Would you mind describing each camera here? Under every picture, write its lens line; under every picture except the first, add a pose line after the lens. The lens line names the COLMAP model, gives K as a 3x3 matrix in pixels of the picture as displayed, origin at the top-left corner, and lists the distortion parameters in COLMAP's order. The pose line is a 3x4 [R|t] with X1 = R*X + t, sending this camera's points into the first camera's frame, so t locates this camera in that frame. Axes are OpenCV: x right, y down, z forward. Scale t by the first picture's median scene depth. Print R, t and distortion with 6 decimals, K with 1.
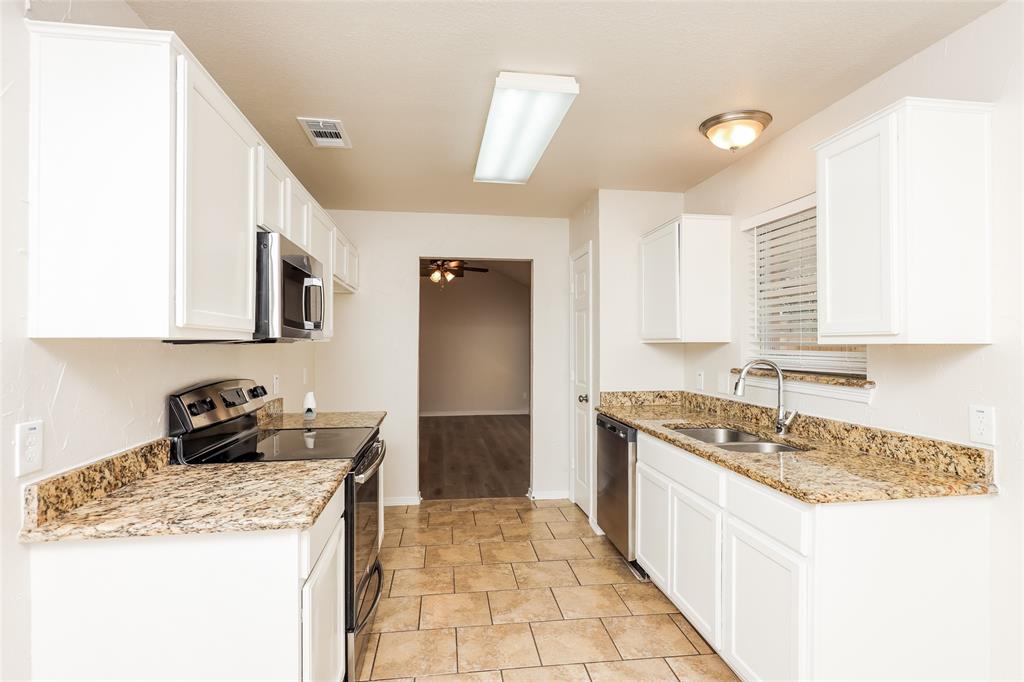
lens RADIAL K [[524.3, 0, 513.7], [0, 524.3, 343.5], [0, 0, 1]] dist [0.005017, -0.001737]
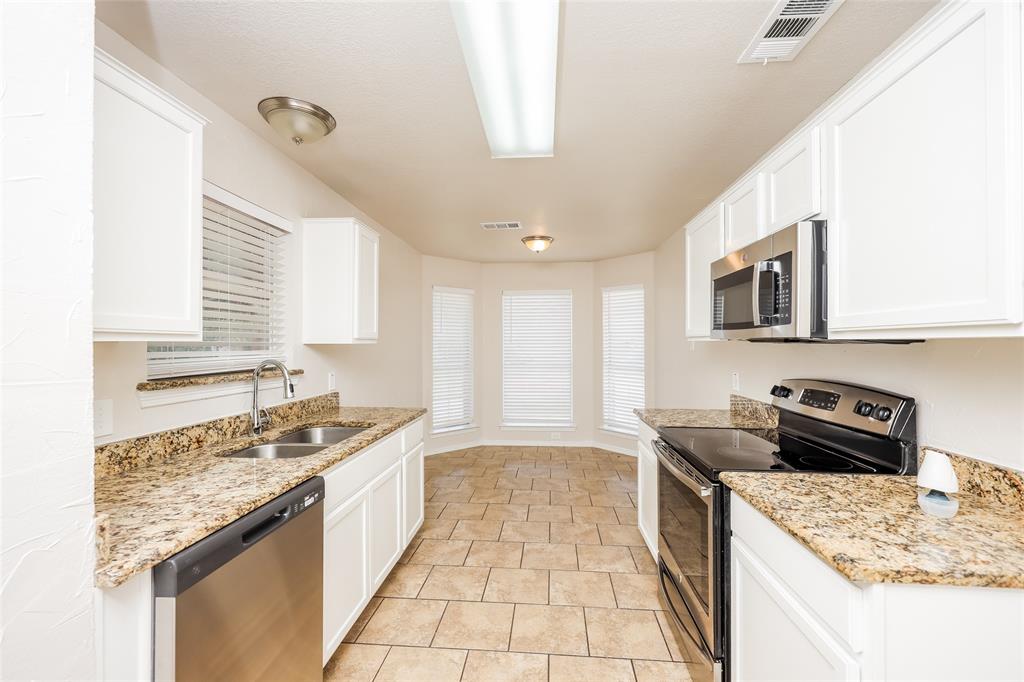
lens RADIAL K [[422.3, 0, 512.6], [0, 422.3, 340.3], [0, 0, 1]] dist [0.000560, -0.000471]
pose [[-0.974994, 0.002323, 0.222219, -0.141687], [0.000767, 0.999975, -0.007089, -0.000147], [-0.222230, -0.006742, -0.974971, 1.721098]]
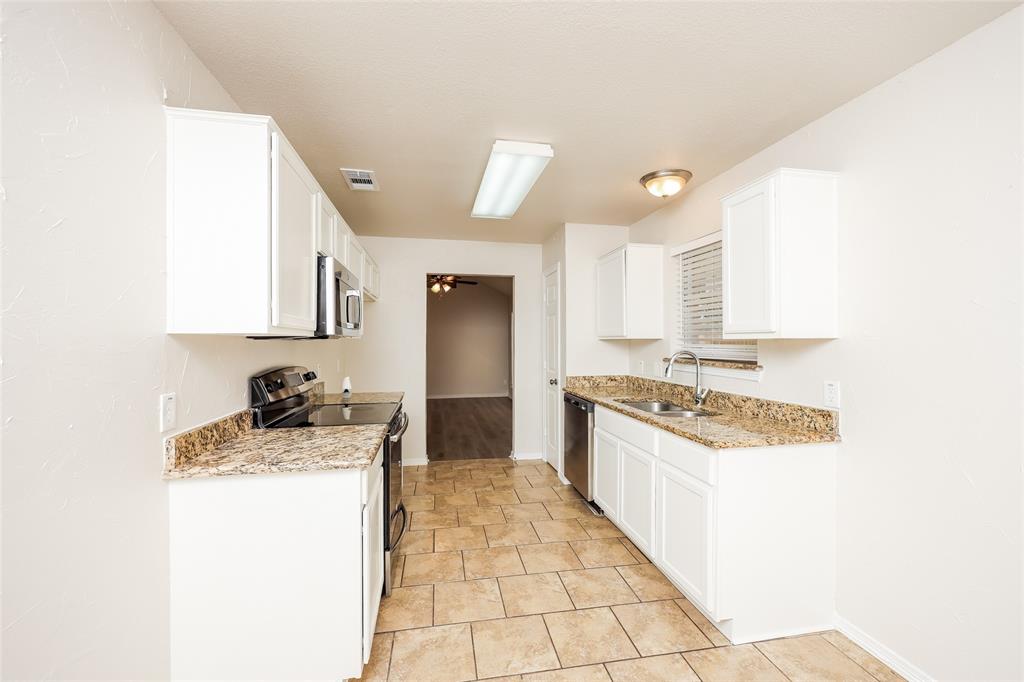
lens RADIAL K [[422.3, 0, 512.3], [0, 422.3, 343.5], [0, 0, 1]] dist [0.000560, -0.000471]
pose [[0.999028, -0.001468, 0.044066, -0.026980], [0.001250, 0.999987, 0.004980, 0.005405], [-0.044073, -0.004920, 0.999016, -0.083922]]
